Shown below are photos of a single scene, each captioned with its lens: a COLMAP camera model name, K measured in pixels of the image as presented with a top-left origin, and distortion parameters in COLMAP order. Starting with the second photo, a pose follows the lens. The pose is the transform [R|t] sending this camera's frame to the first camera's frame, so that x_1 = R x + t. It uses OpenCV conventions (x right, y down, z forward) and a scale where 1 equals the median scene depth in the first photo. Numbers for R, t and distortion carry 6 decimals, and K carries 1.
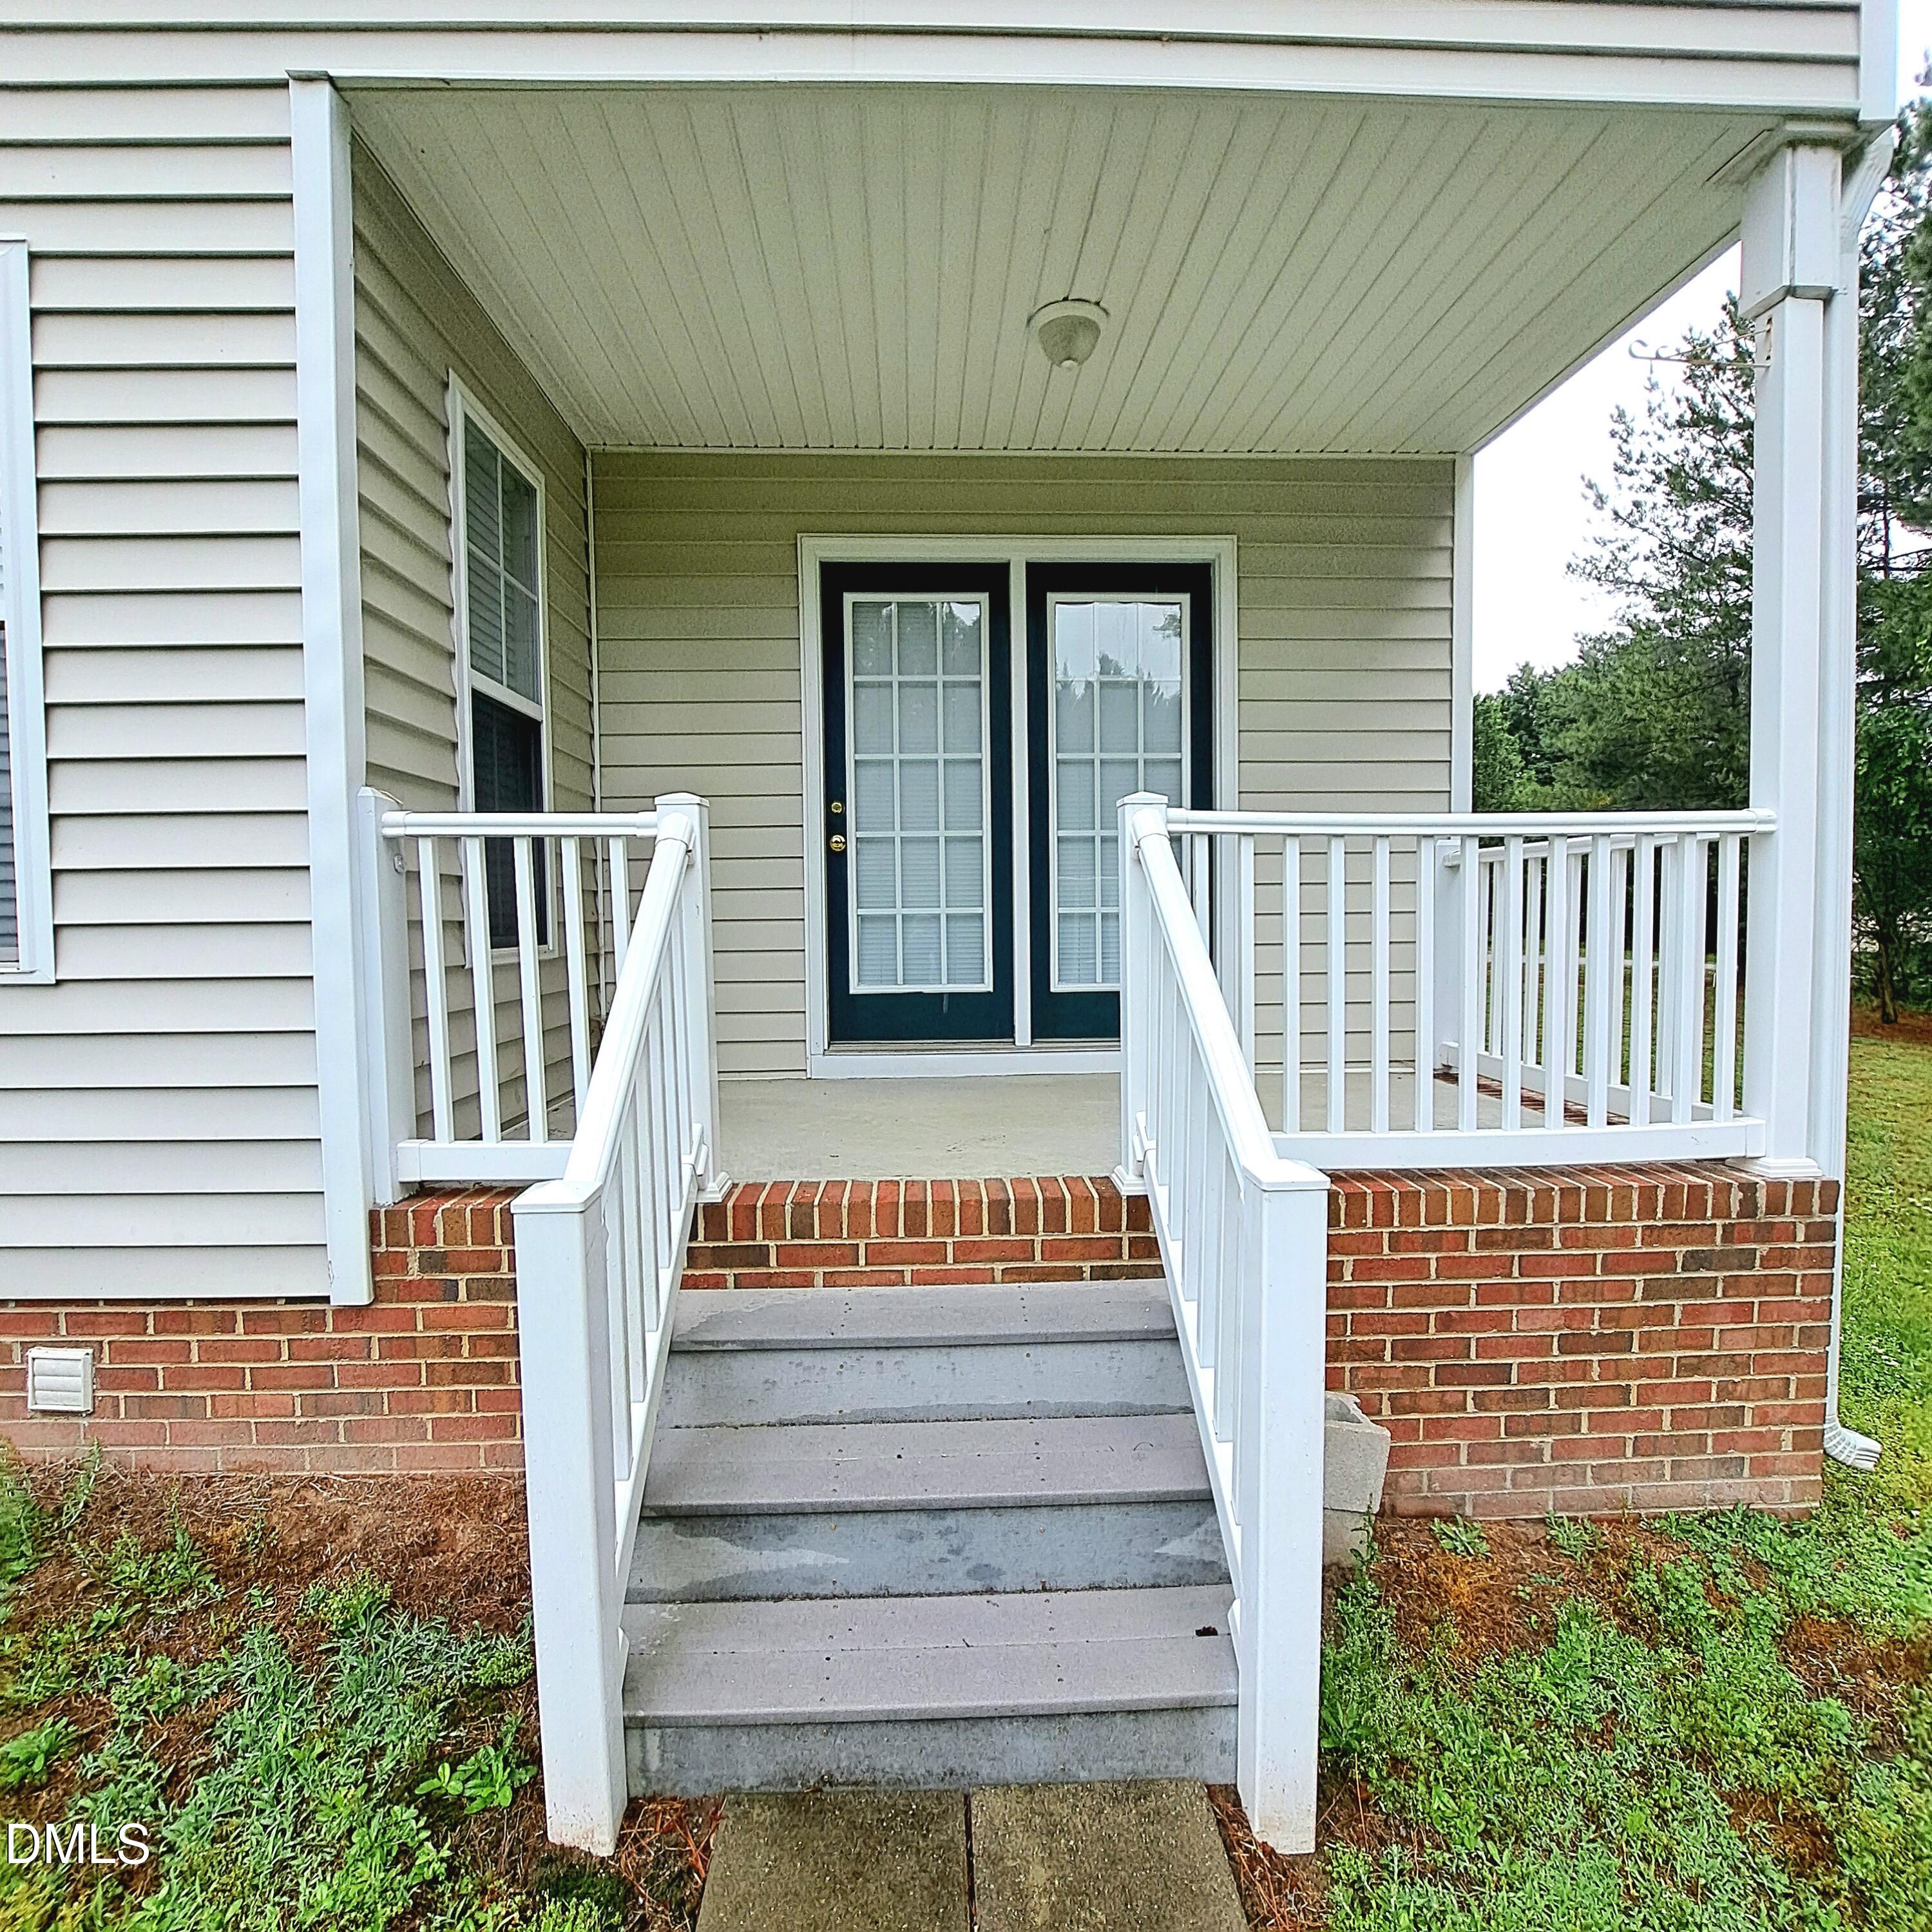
lens RADIAL K [[1014.3, 0, 945.8], [0, 1014.3, 964.1], [0, 0, 1]] dist [0.001973, -0.014701]
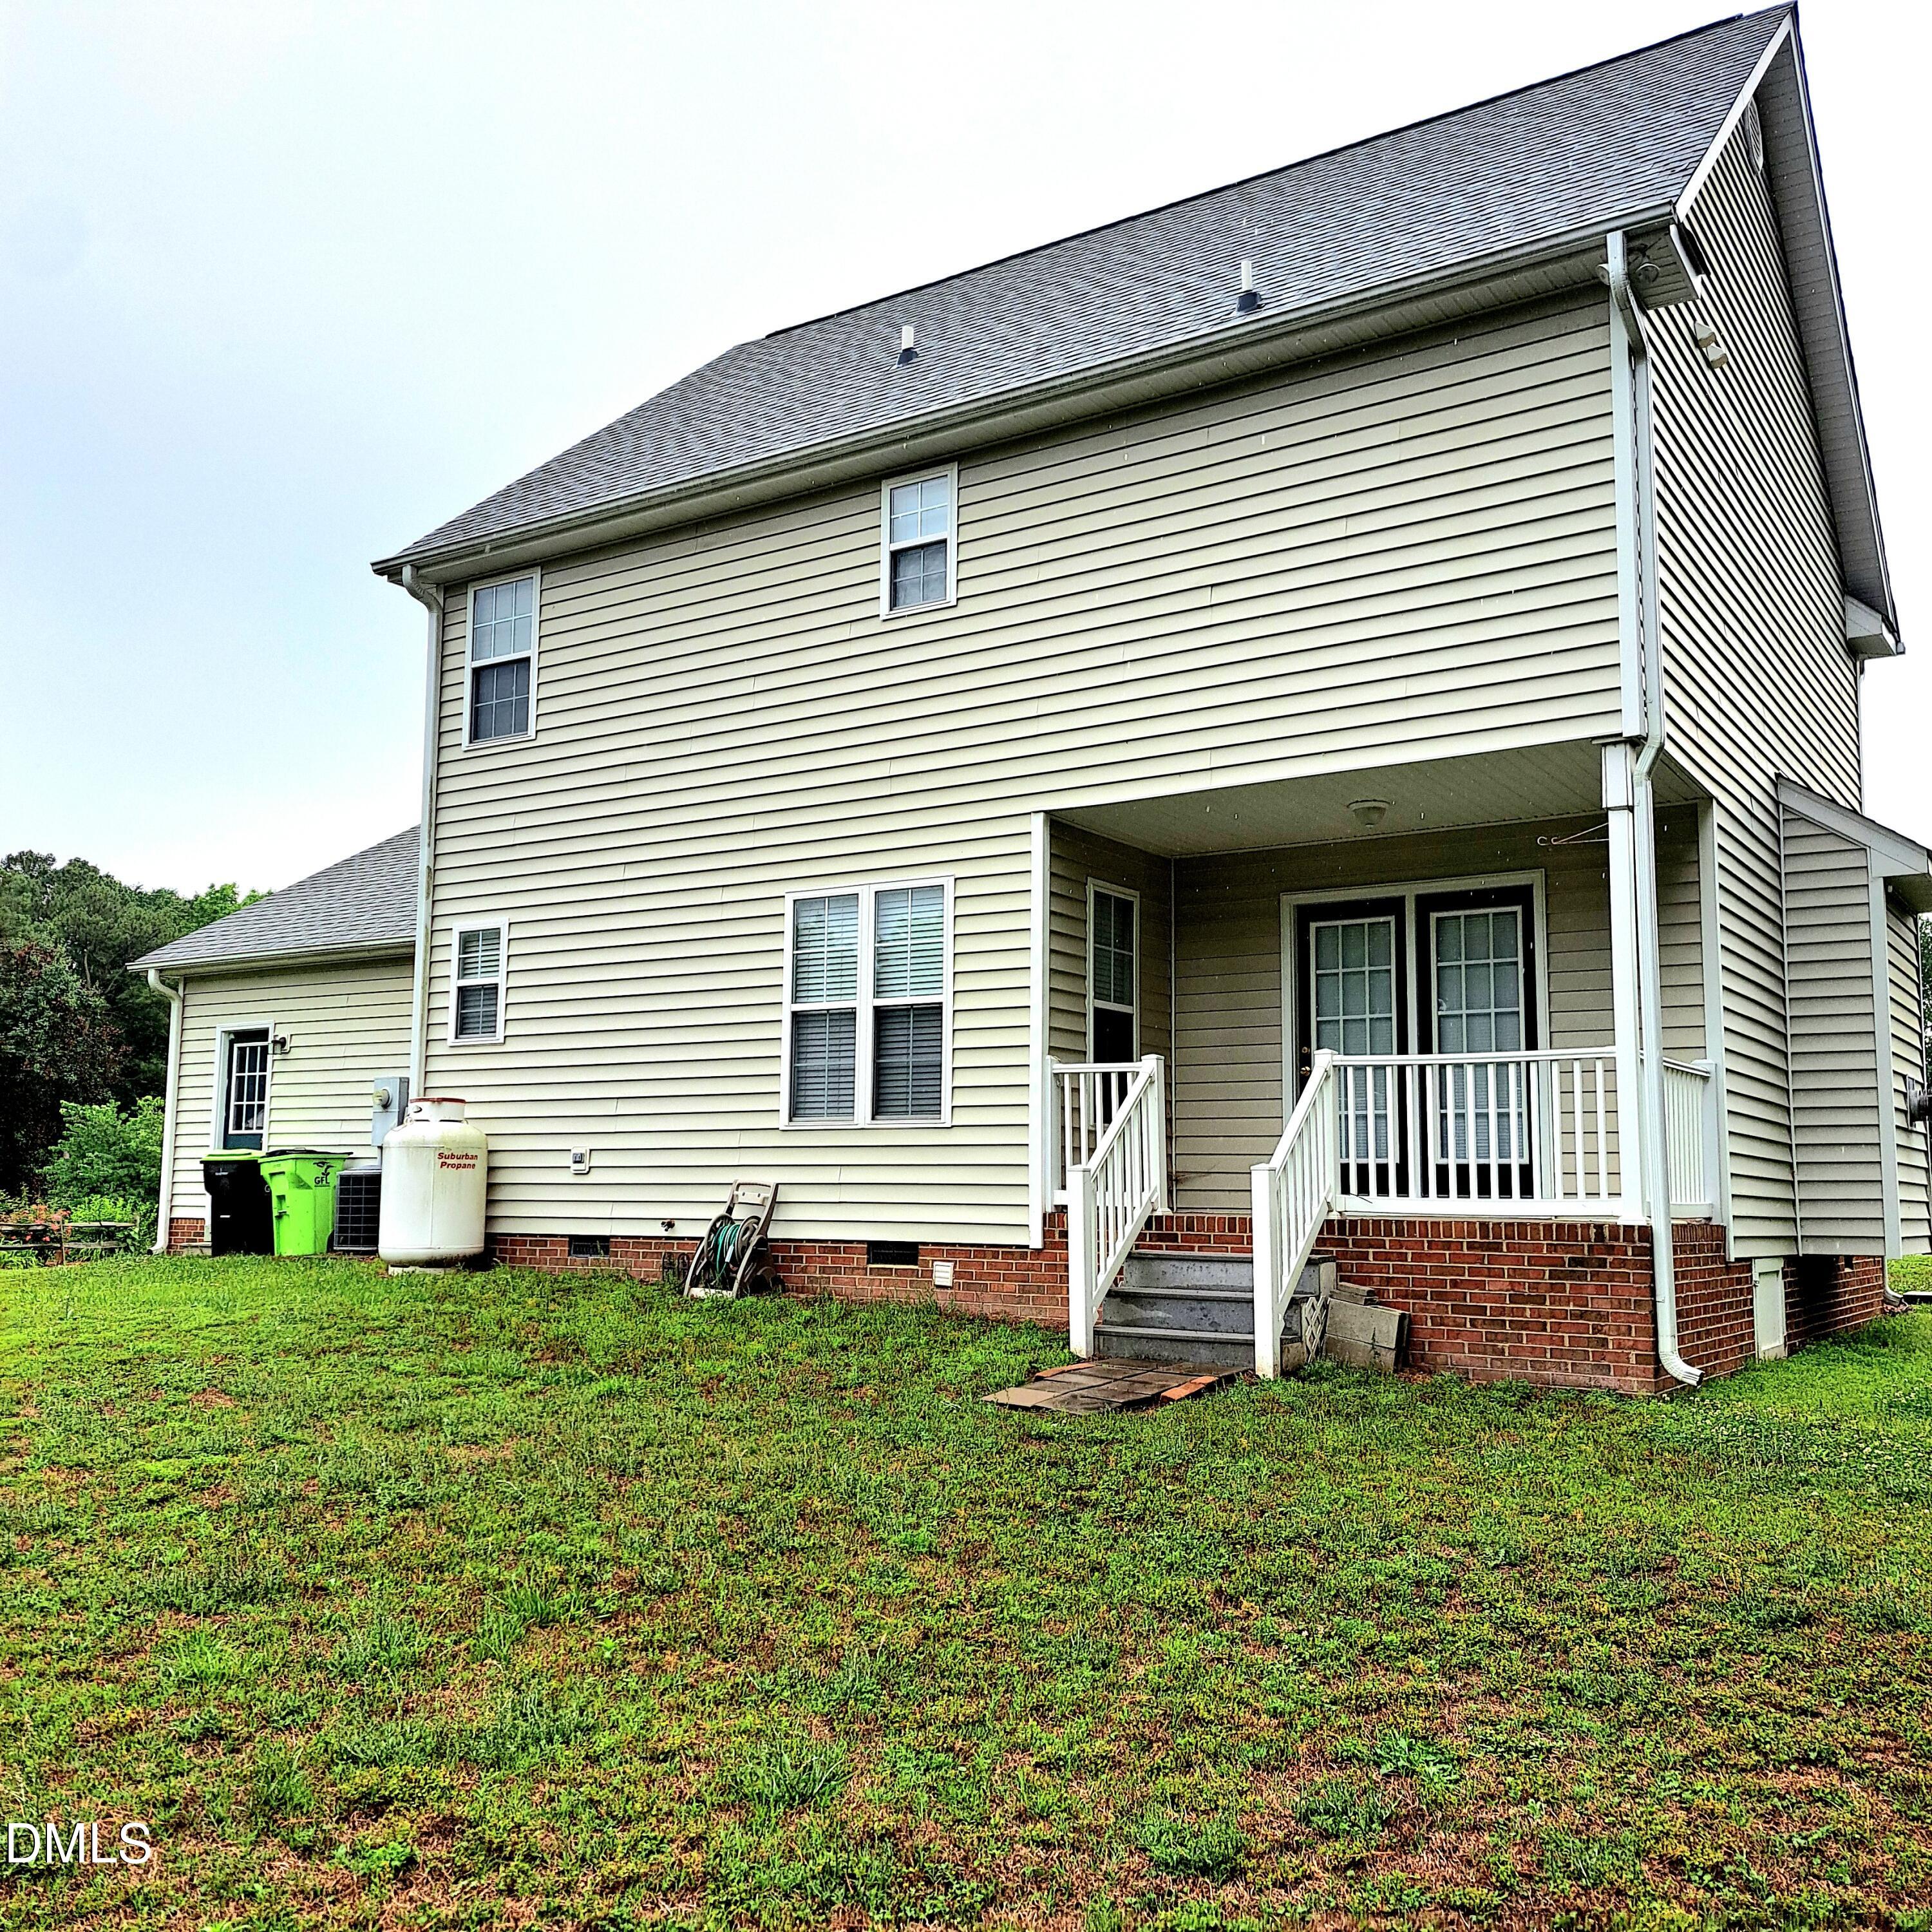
lens RADIAL K [[1835.0, 0, 930.0], [0, 1835.0, 974.2], [0, 0, 1]] dist [0.146471, -0.192471]
pose [[0.805021, -0.053054, -0.590869, 1.417074], [-0.049082, 0.986622, -0.155460, 0.265207], [0.591212, 0.154150, 0.791648, -2.109946]]
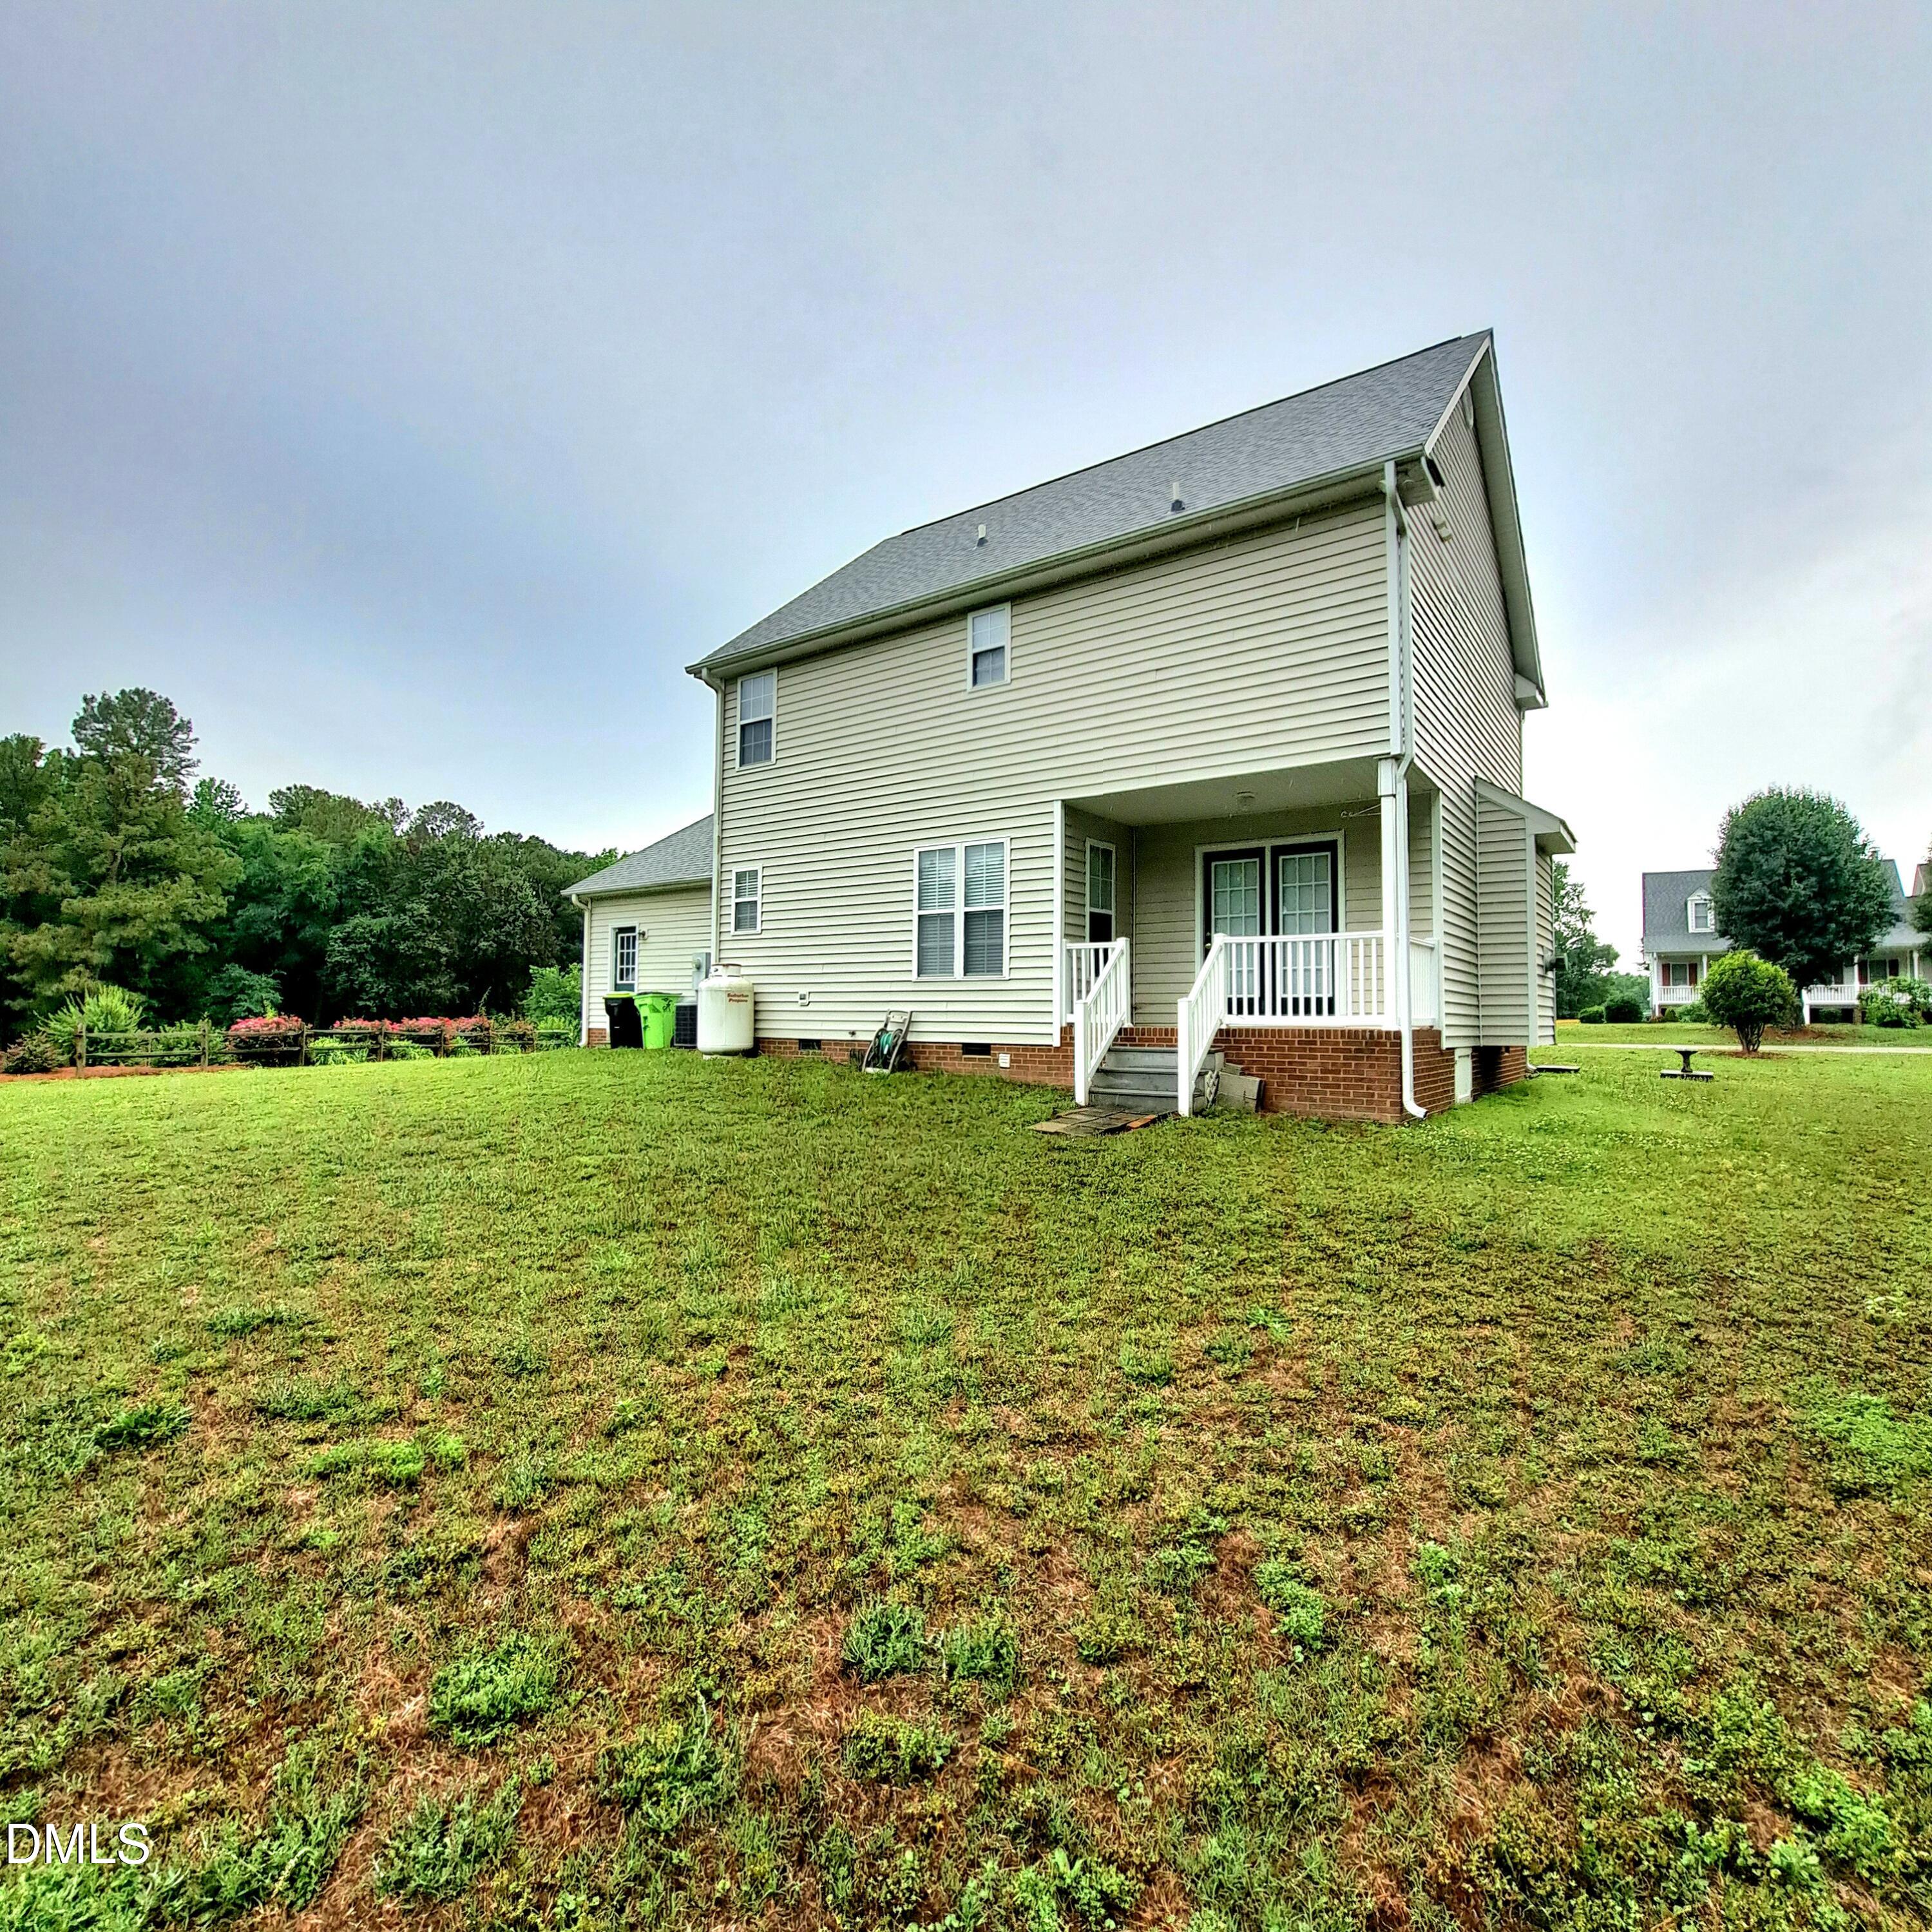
lens RADIAL K [[1014.3, 0, 945.8], [0, 1014.3, 964.1], [0, 0, 1]] dist [0.001973, -0.014701]
pose [[0.776747, -0.017773, -0.629562, 1.372933], [-0.048000, 0.995024, -0.087312, 0.266790], [0.627981, 0.098038, 0.772029, -2.073266]]
